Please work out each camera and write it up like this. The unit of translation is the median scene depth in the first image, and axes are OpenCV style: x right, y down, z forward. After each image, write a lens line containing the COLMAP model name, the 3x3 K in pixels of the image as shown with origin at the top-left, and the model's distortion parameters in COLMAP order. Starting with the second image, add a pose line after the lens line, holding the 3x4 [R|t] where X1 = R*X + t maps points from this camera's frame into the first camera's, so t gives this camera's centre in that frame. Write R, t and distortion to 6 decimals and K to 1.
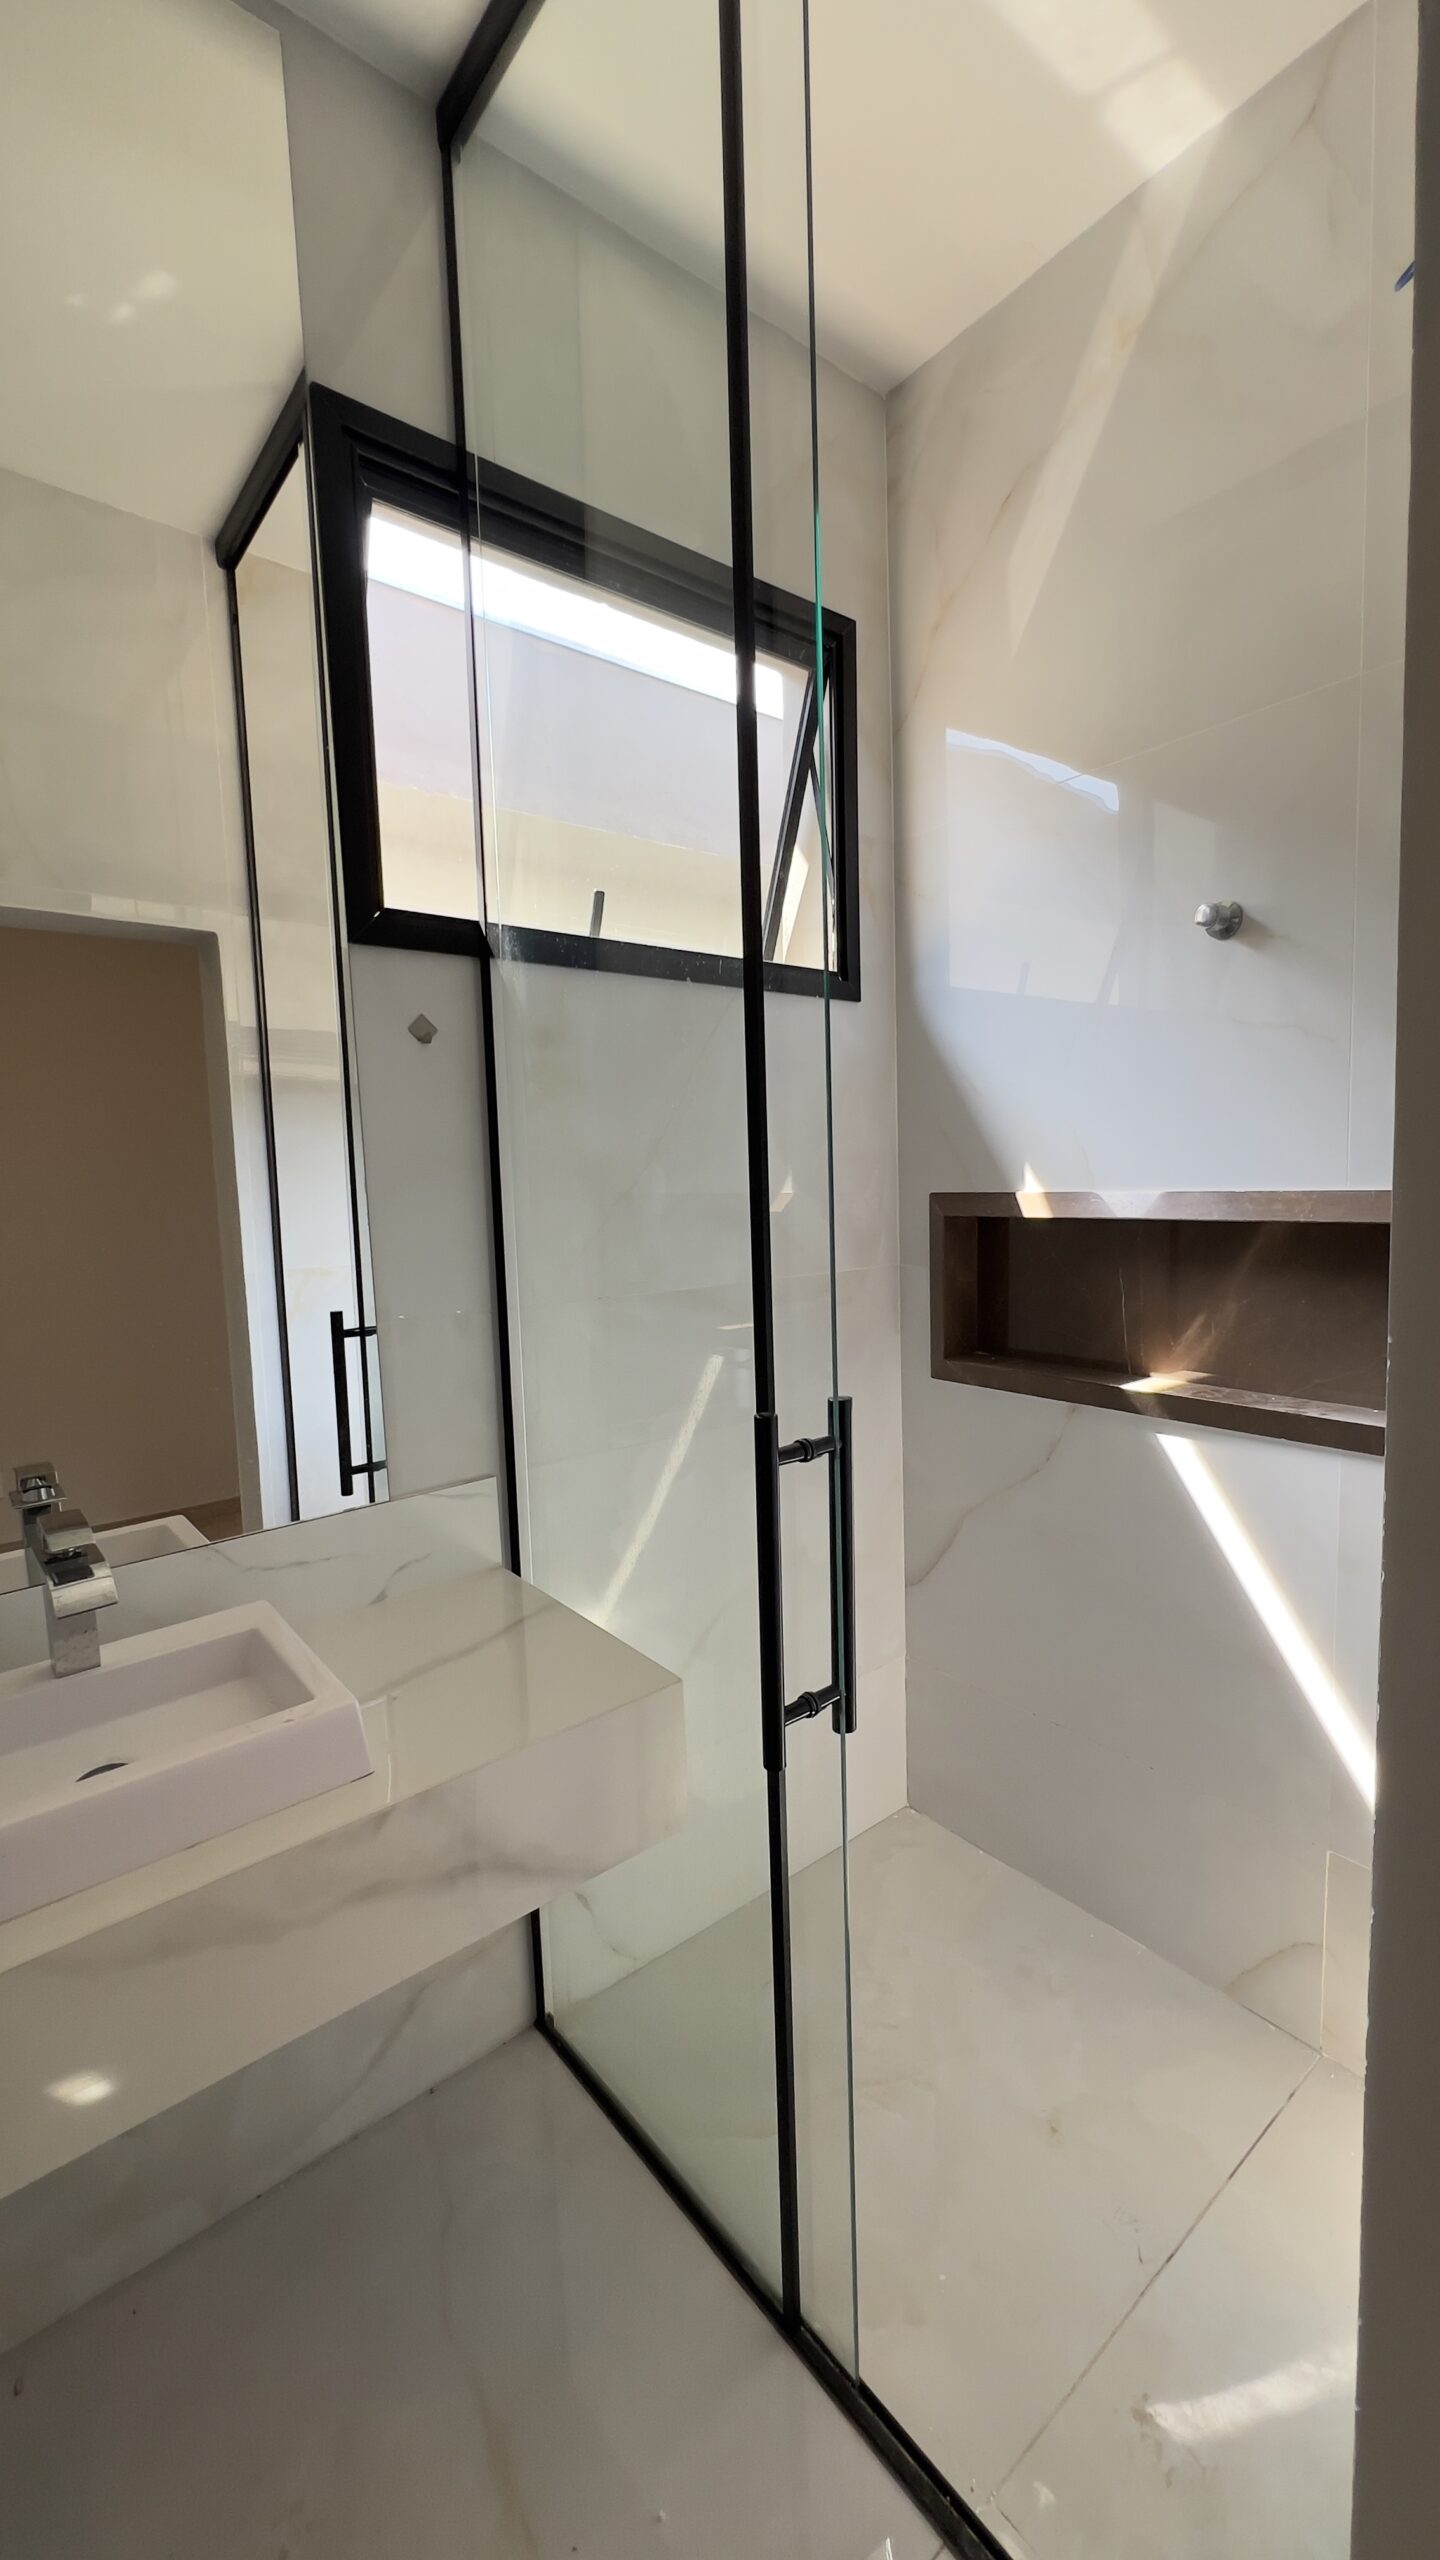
lens RADIAL K [[1036.5, 0, 725.3], [0, 1036.5, 1278.2], [0, 0, 1]] dist [-0.003146, 0.001483]
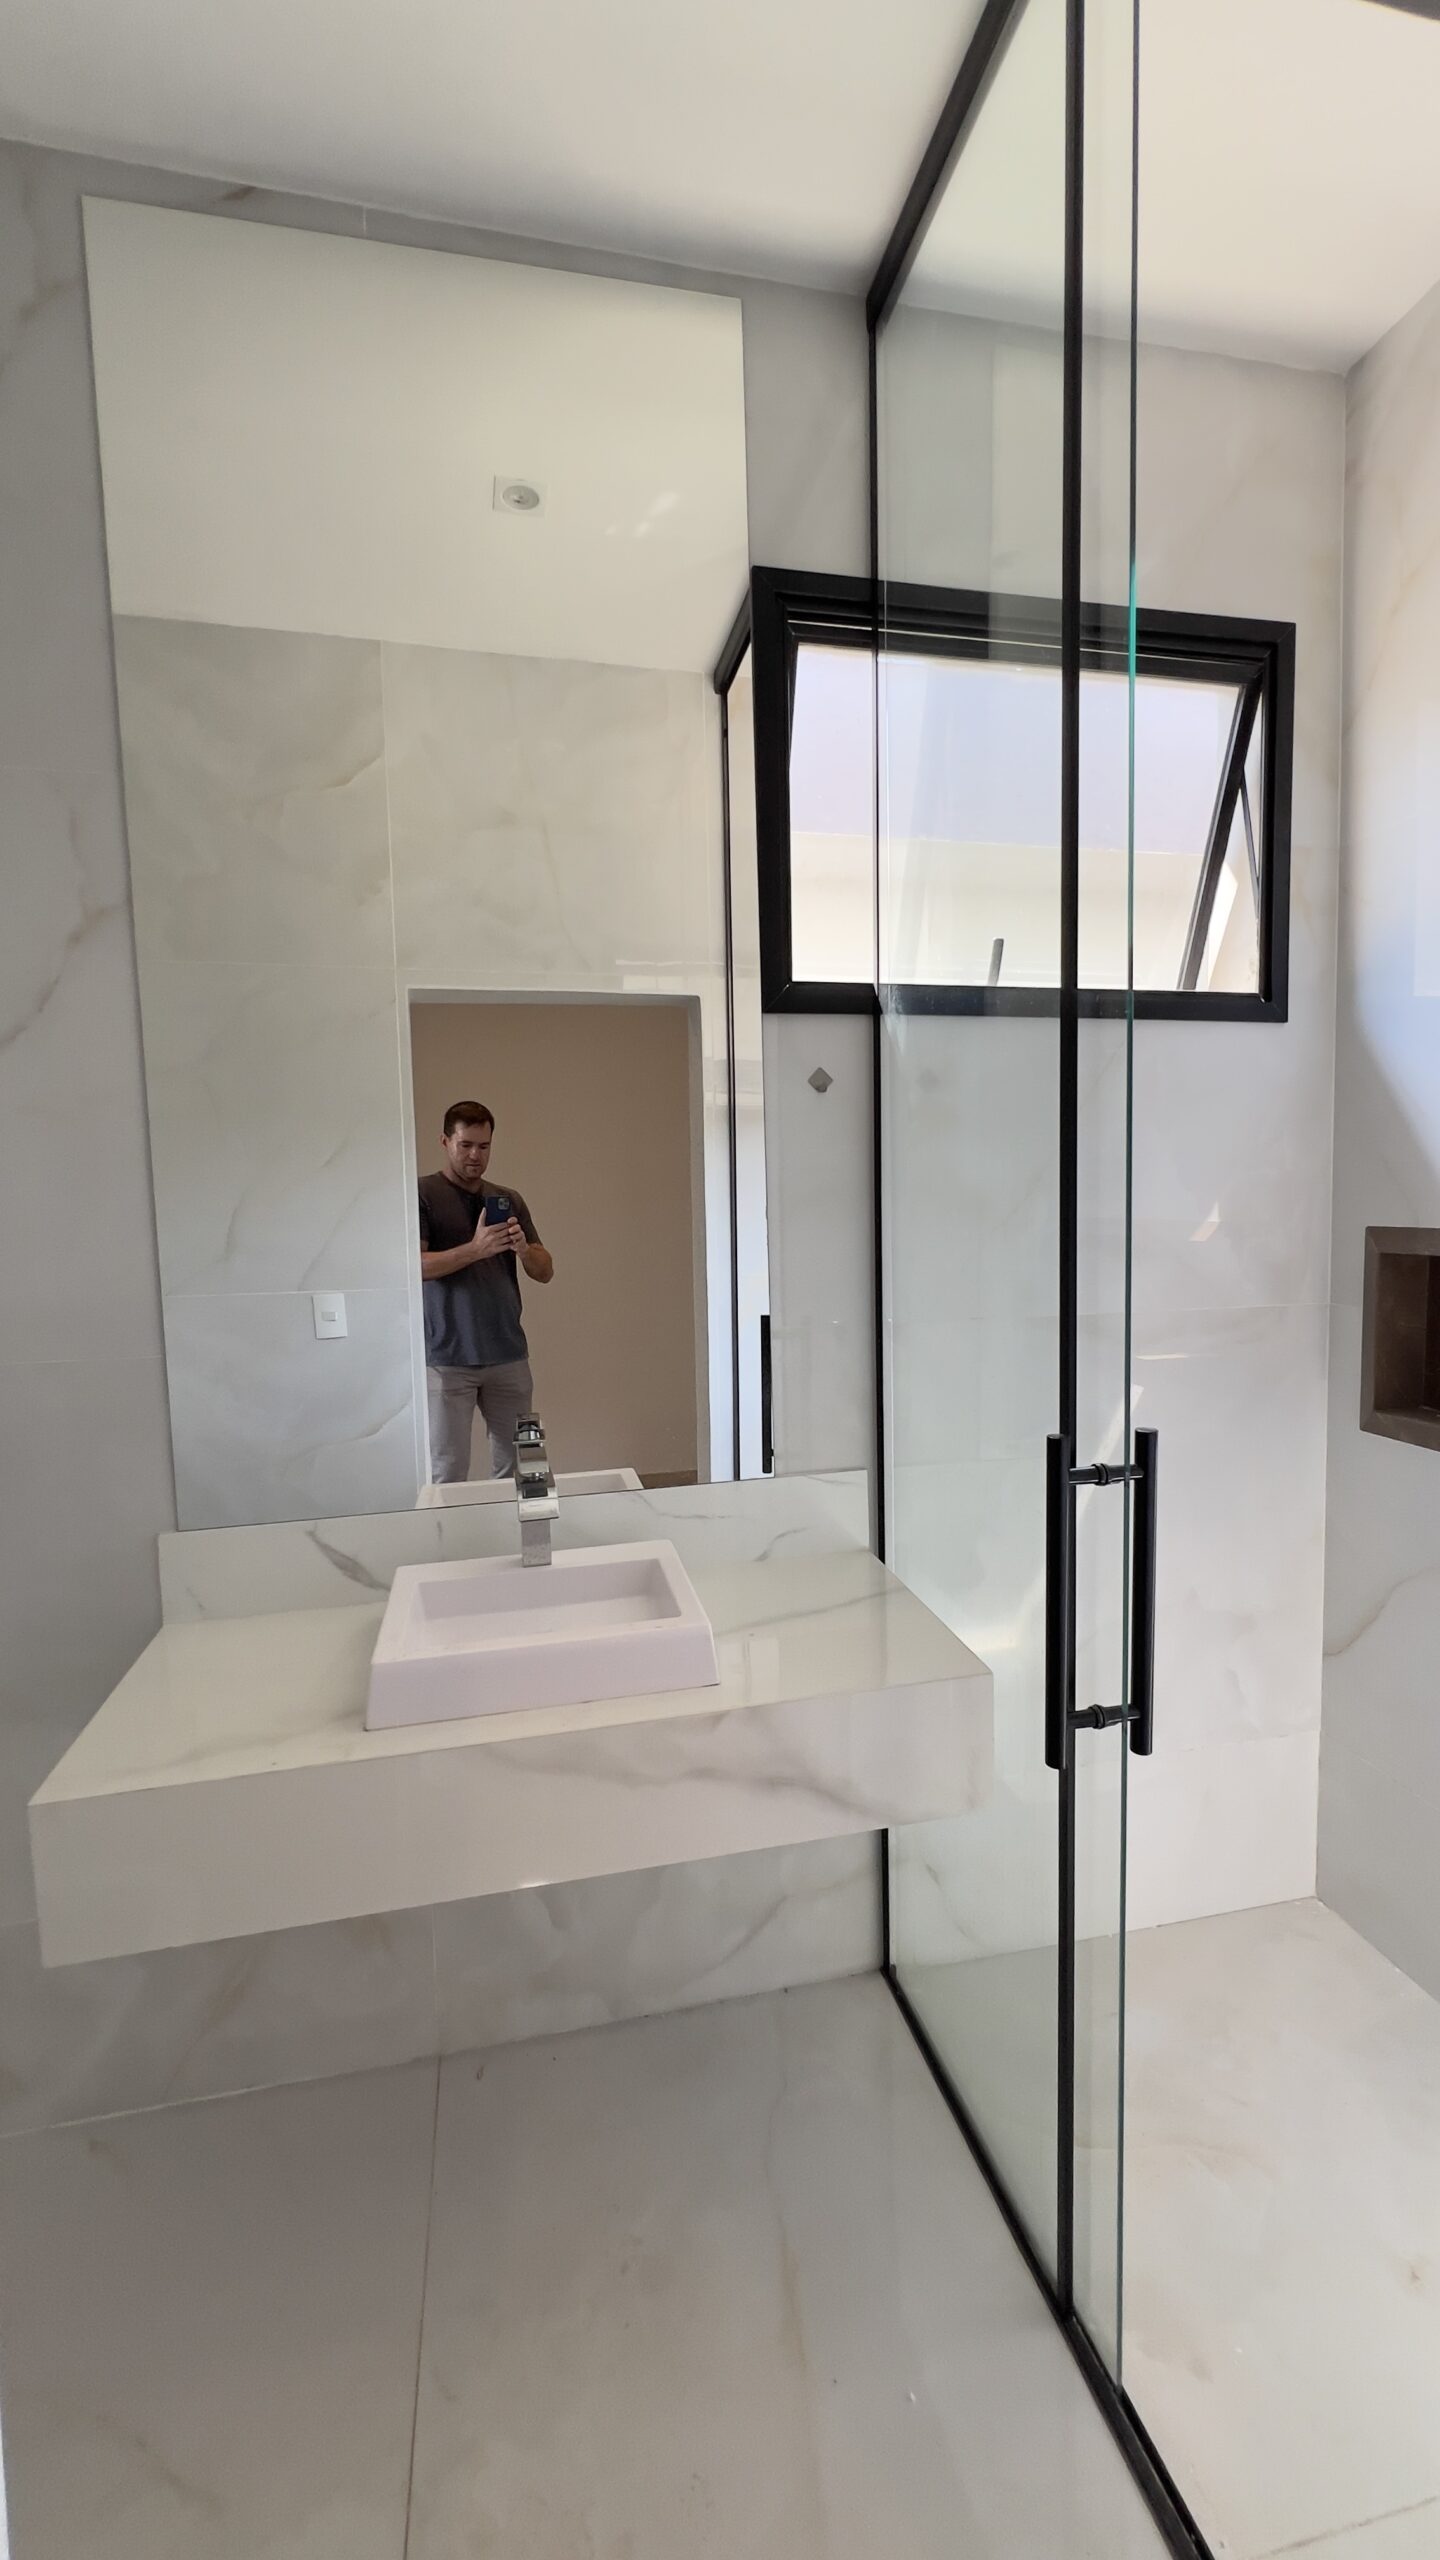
lens RADIAL K [[1036.5, 0, 718.4], [0, 1036.5, 1281.4], [0, 0, 1]] dist [-0.003146, 0.001483]
pose [[0.889565, 0.048462, -0.454231, 0.144341], [-0.052811, 0.998600, 0.003116, -0.009568], [0.453746, 0.021217, 0.890878, -0.090948]]
